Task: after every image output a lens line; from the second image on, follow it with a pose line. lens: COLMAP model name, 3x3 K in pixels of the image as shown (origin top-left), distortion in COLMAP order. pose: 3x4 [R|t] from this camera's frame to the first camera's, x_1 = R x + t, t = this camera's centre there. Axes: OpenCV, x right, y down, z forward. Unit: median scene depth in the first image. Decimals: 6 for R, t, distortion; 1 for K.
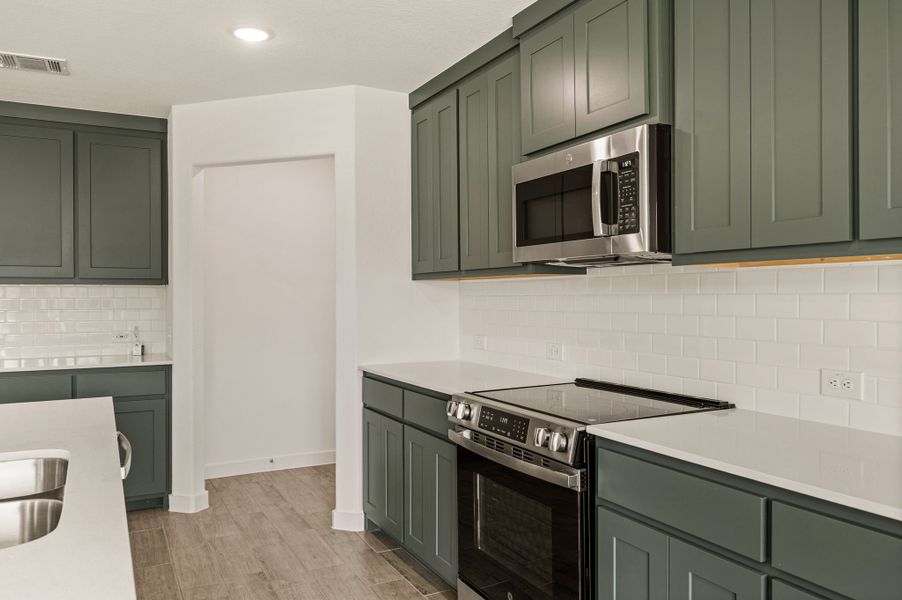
lens RADIAL K [[667.4, 0, 449.8], [0, 667.4, 299.5], [0, 0, 1]] dist [0.004608, 0.001198]
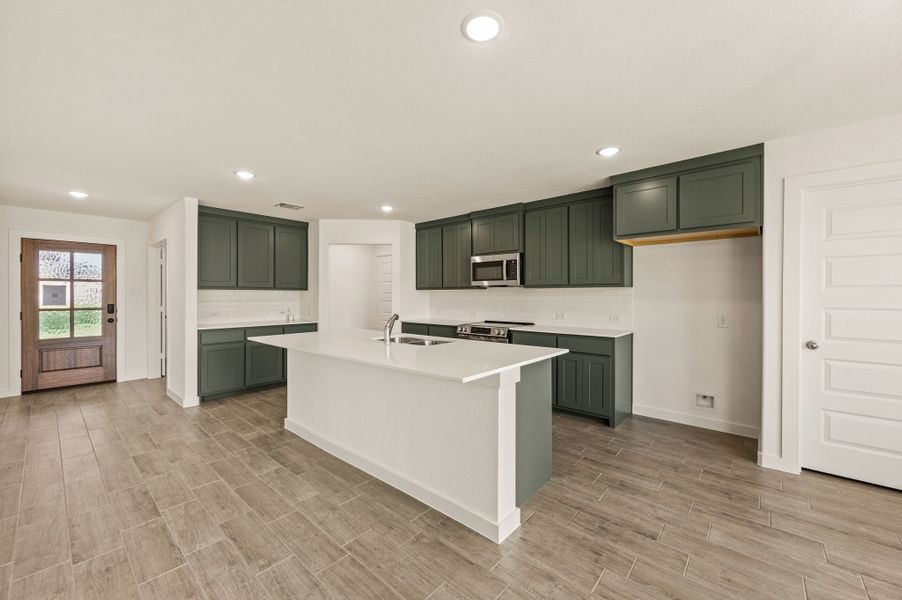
lens RADIAL K [[356.0, 0, 451.6], [0, 356.0, 297.2], [0, 0, 1]] dist [0.007004, -0.000436]
pose [[0.929095, 0.002029, 0.369836, -0.662846], [-0.001449, 0.999997, -0.001847, 0.005700], [-0.369839, 0.001181, 0.929095, -0.629641]]
